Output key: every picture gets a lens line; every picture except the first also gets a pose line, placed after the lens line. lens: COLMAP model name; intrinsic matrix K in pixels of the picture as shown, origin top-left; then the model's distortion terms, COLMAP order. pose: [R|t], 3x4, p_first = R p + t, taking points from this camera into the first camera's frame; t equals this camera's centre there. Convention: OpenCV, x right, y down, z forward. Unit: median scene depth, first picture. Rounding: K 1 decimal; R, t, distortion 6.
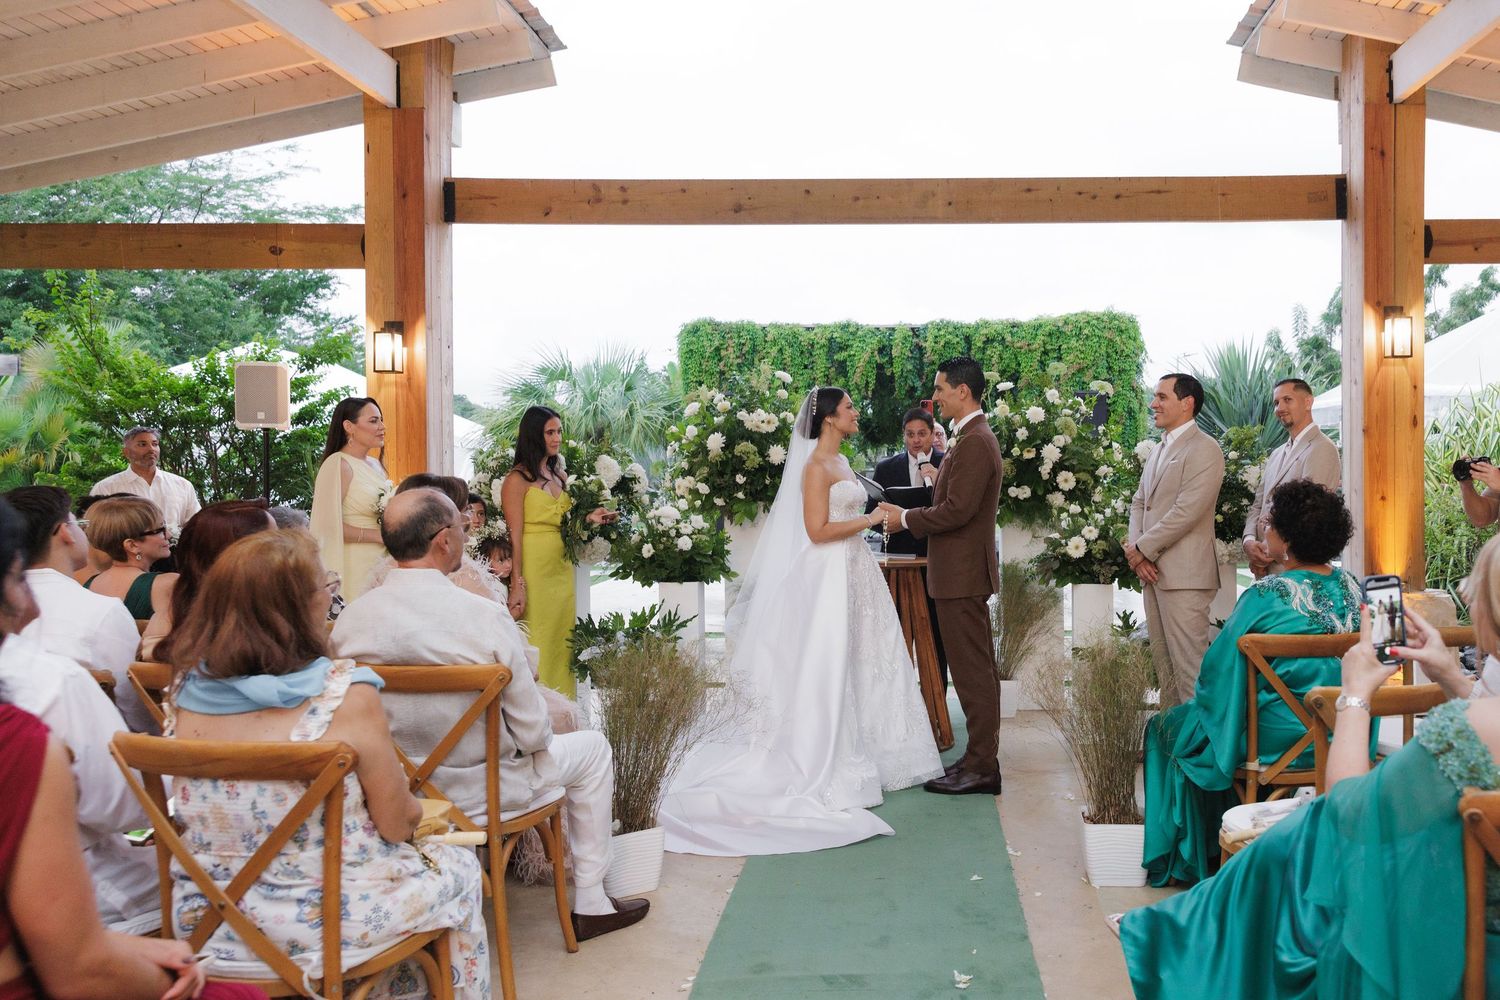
lens RADIAL K [[1156.6, 0, 927.2], [0, 1156.6, 506.3], [0, 0, 1]] dist [0.003451, -0.029570]
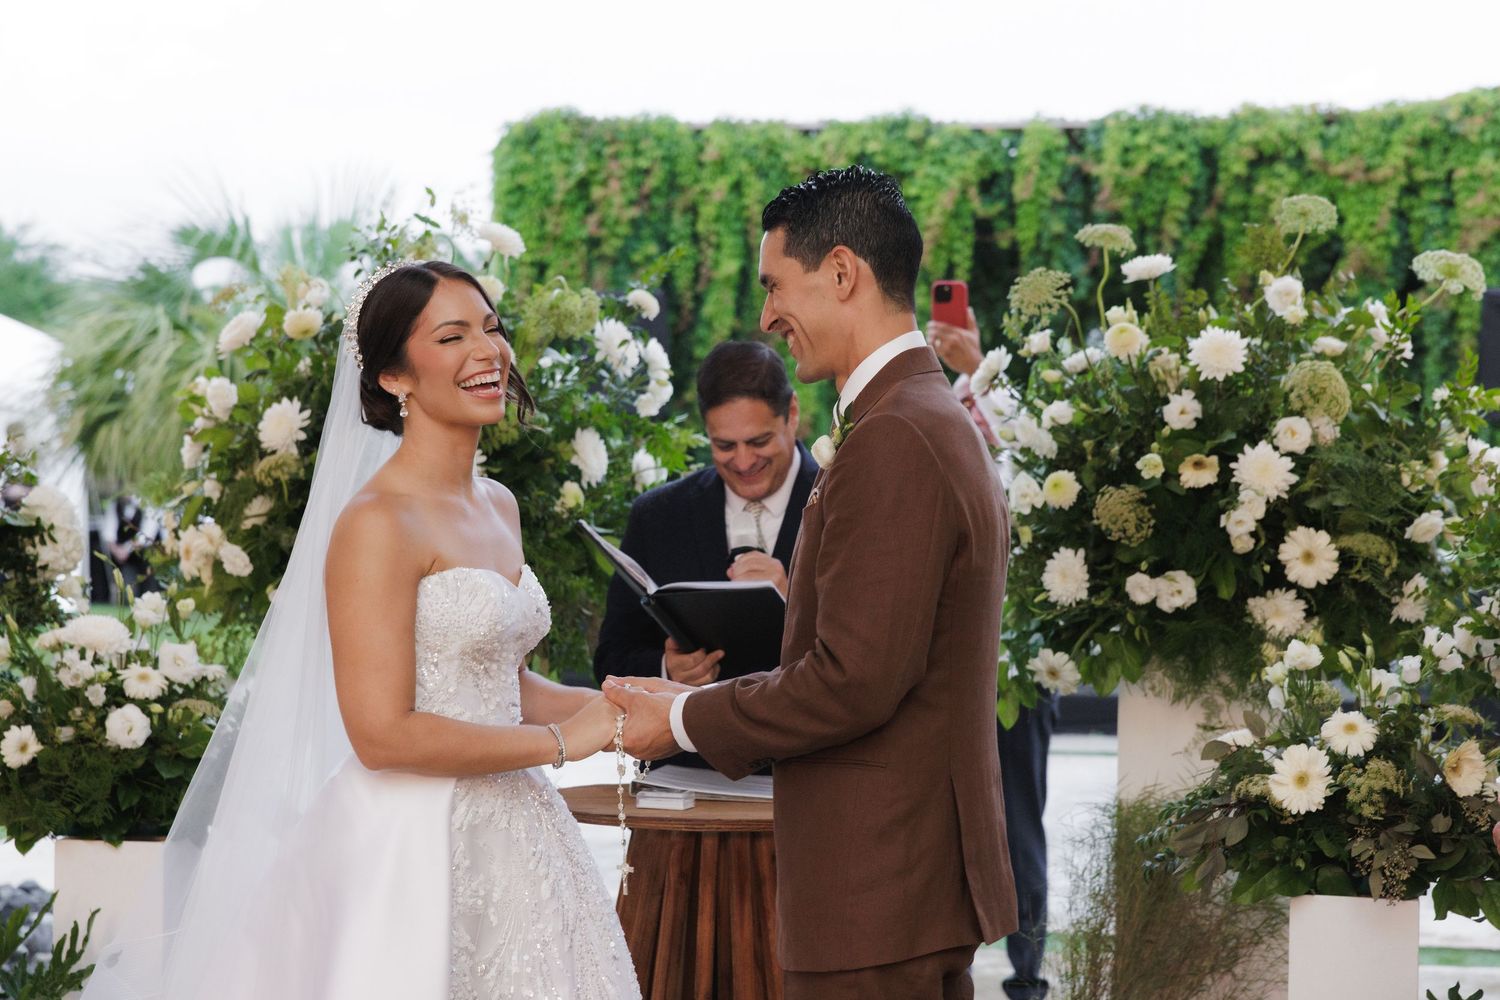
lens RADIAL K [[2707.8, 0, 760.7], [0, 2707.8, 506.6], [0, 0, 1]] dist [0.006892, 0.000000]
pose [[0.987589, 0.016036, -0.156239, 0.085356], [-0.019132, 0.999649, -0.018332, -0.019192], [0.155890, 0.021094, 0.987549, 0.220487]]
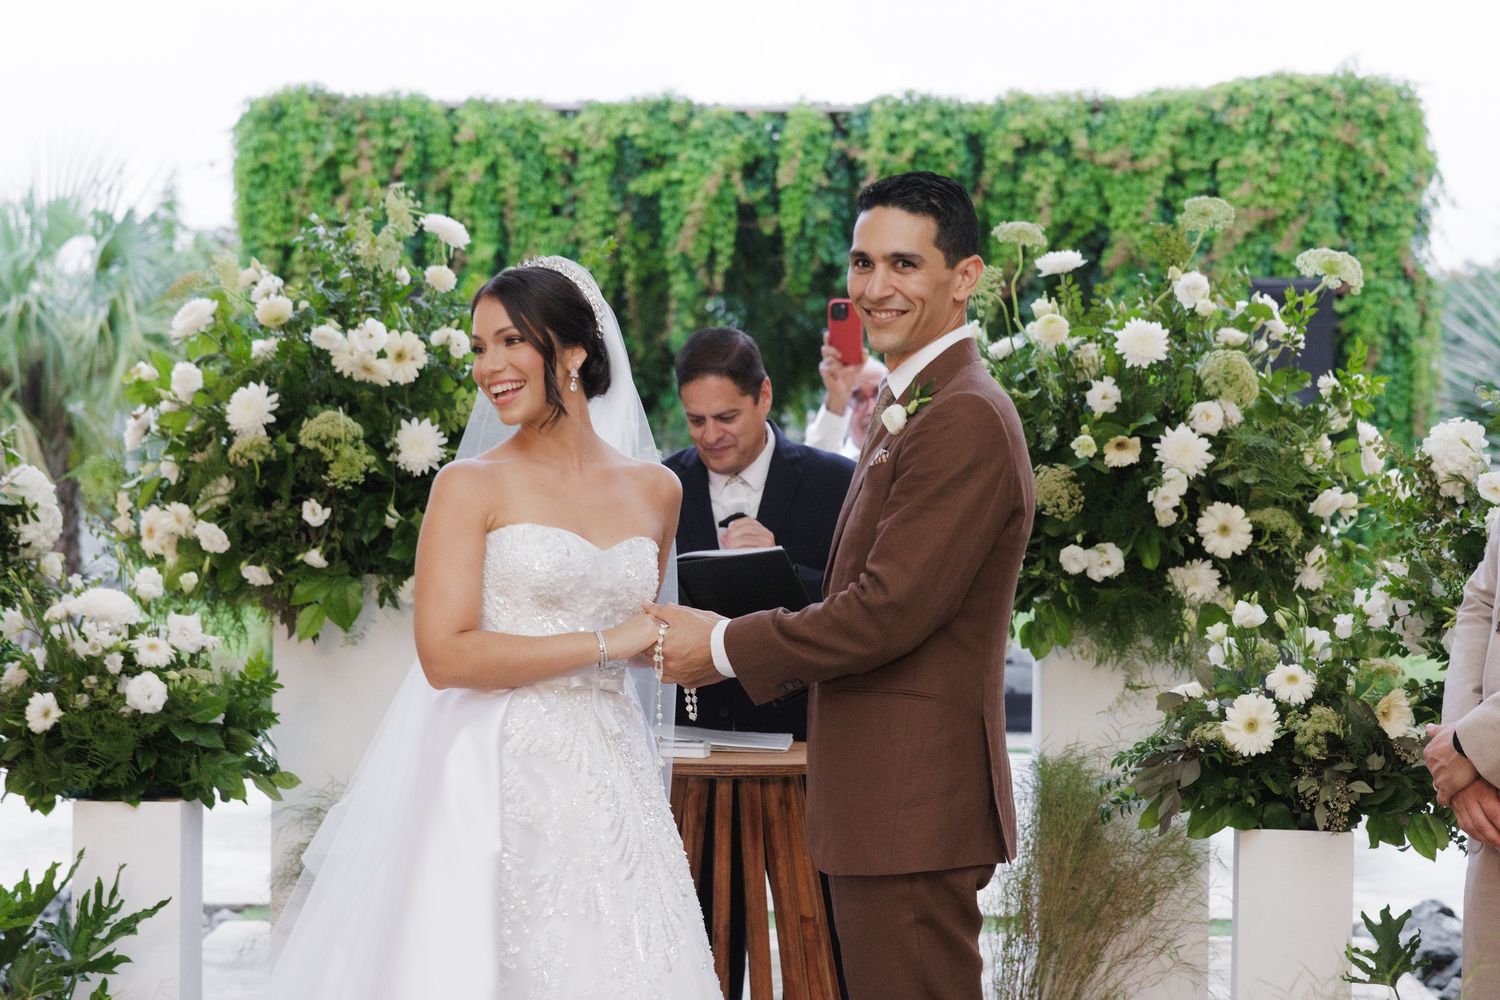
lens RADIAL K [[2867.0, 0, 739.8], [0, 2867.0, 597.2], [0, 0, 1]] dist [0.012571, 0.000000]
pose [[0.998736, 0.015387, -0.047845, 0.013561], [-0.014816, 0.999815, 0.012272, -0.010025], [0.048025, -0.011548, 0.998779, 0.111261]]
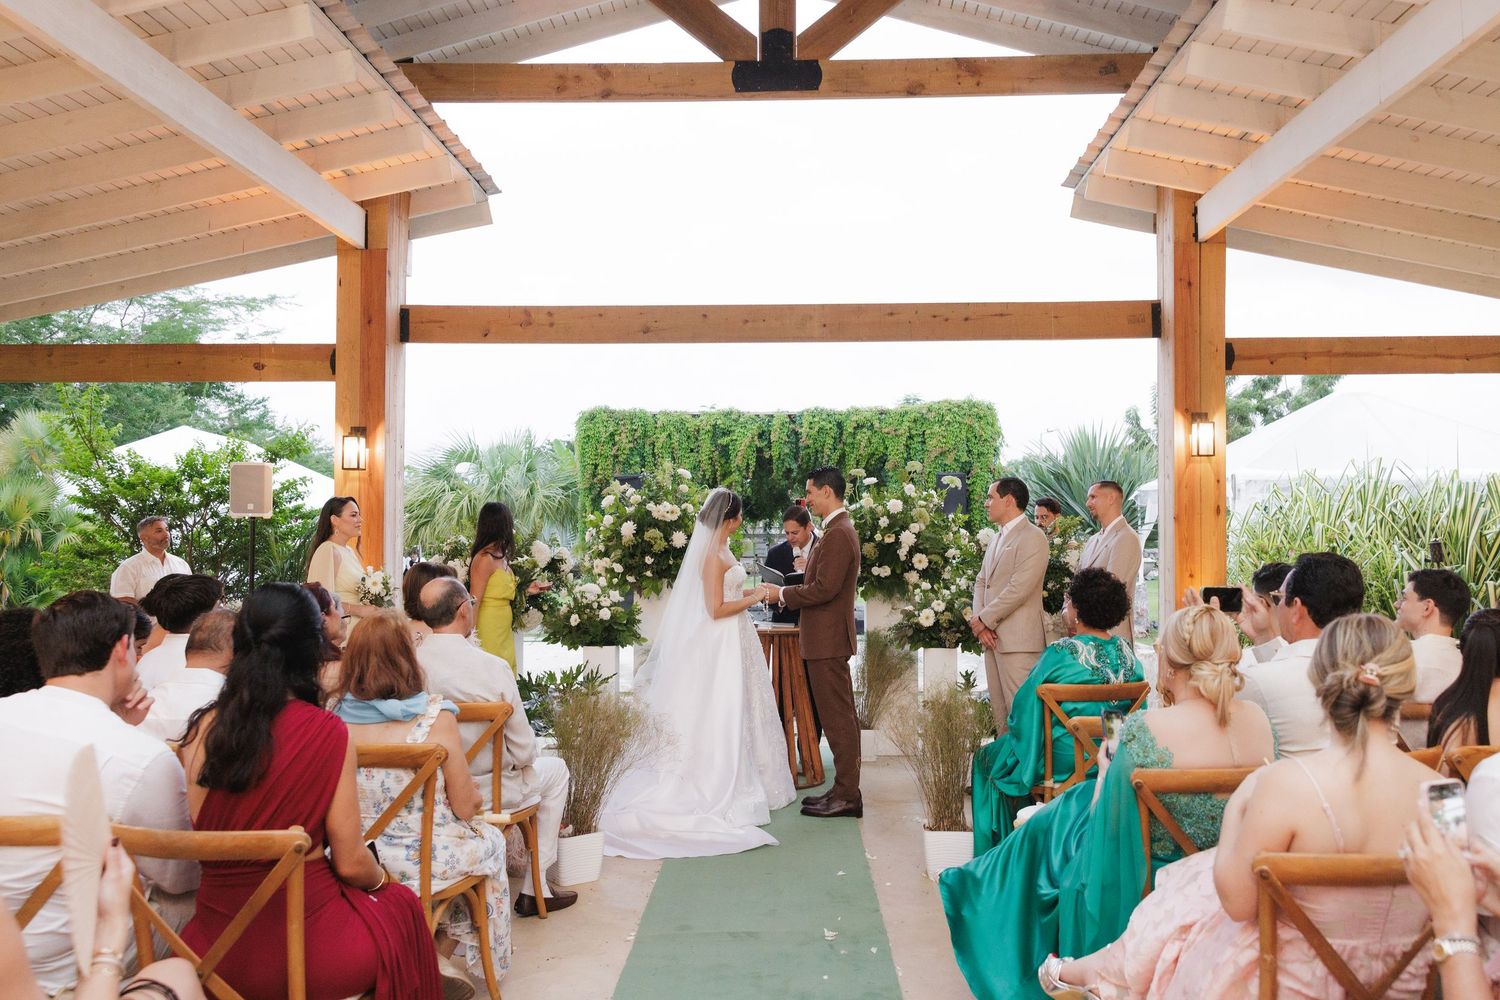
lens RADIAL K [[1121.8, 0, 782.6], [0, 1121.8, 535.2], [0, 0, 1]] dist [-0.008591, -0.003365]
pose [[0.999854, 0.000771, -0.017058, -0.002512], [-0.001376, 0.999370, -0.035463, -0.008109], [0.017020, 0.035481, 0.999225, -0.160126]]
